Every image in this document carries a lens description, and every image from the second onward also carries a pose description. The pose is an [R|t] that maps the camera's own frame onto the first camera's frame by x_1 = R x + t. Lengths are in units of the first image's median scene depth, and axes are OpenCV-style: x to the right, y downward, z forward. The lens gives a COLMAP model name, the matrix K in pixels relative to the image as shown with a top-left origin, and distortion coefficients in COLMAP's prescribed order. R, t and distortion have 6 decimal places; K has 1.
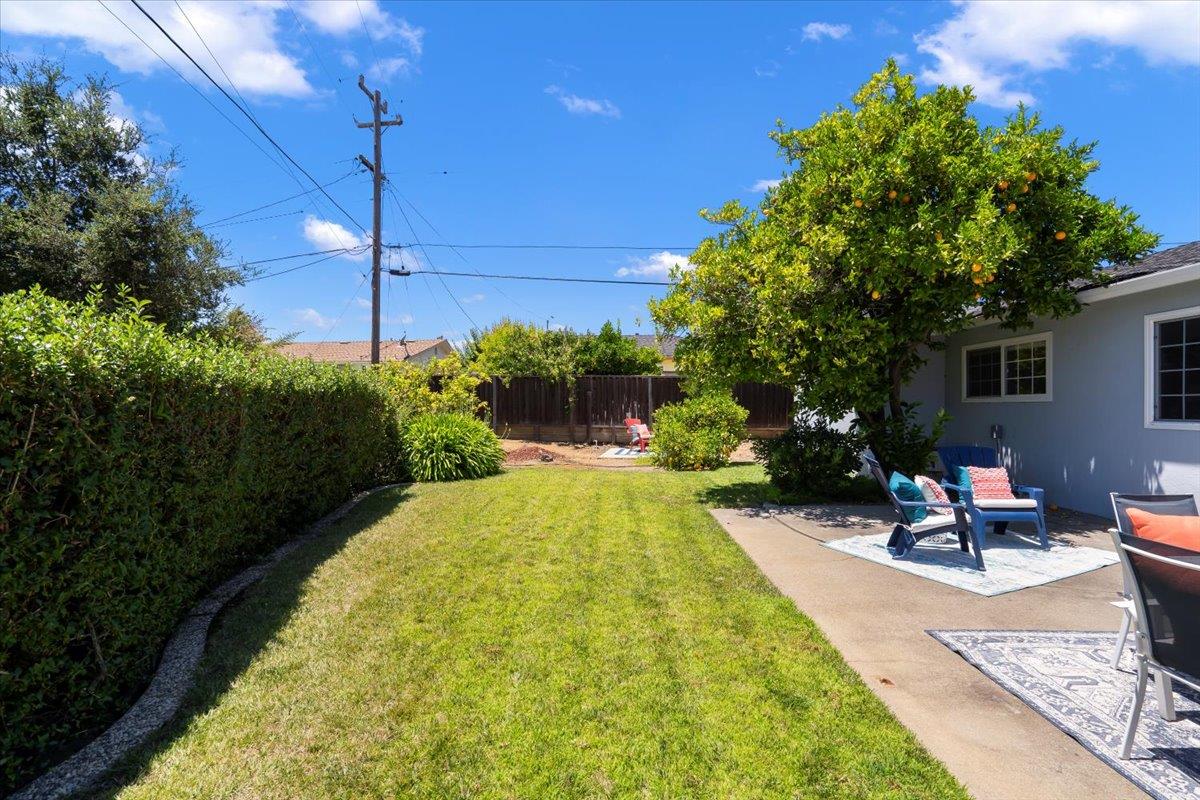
lens RADIAL K [[547.7, 0, 597.1], [0, 547.7, 411.8], [0, 0, 1]] dist [-0.002612, 0.001384]
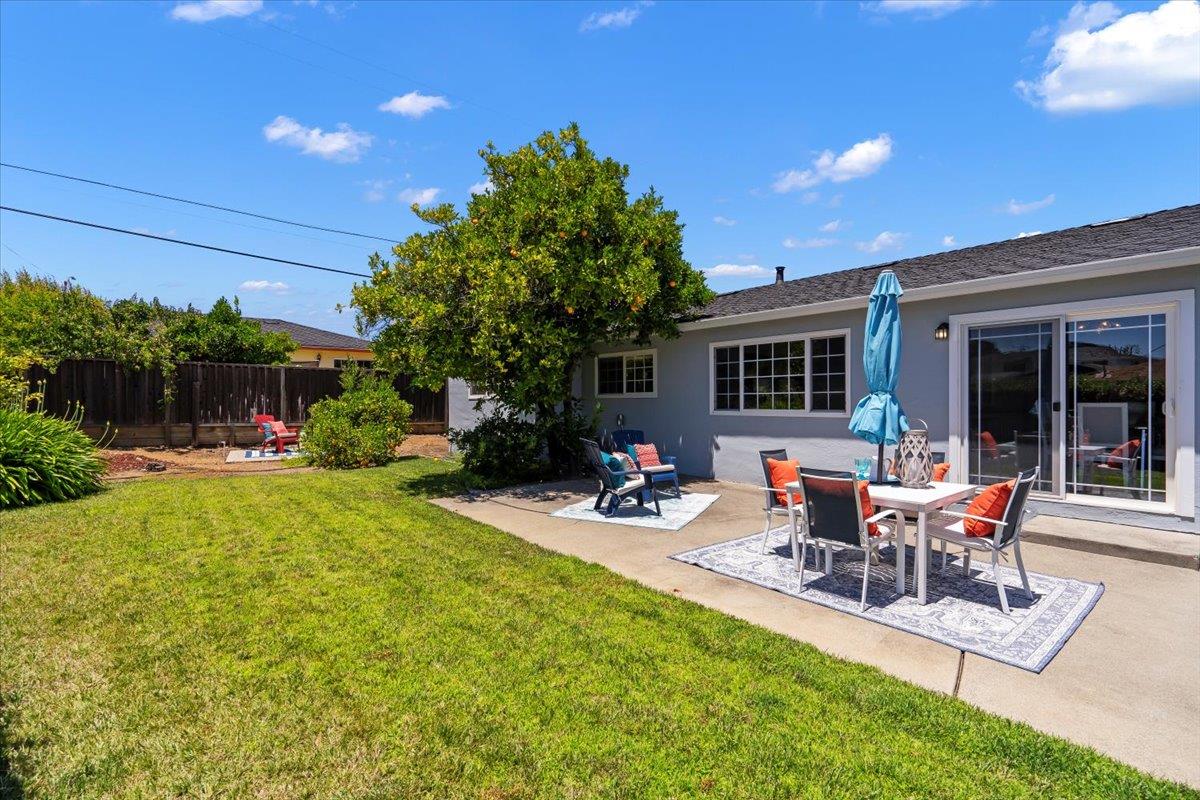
lens RADIAL K [[546.6, 0, 599.0], [0, 546.6, 403.5], [0, 0, 1]] dist [-0.003487, 0.000795]
pose [[0.758695, 0.000655, 0.651446, -0.250111], [0.004517, 0.999970, -0.006267, 0.005815], [-0.651430, 0.007698, 0.758669, 0.020862]]
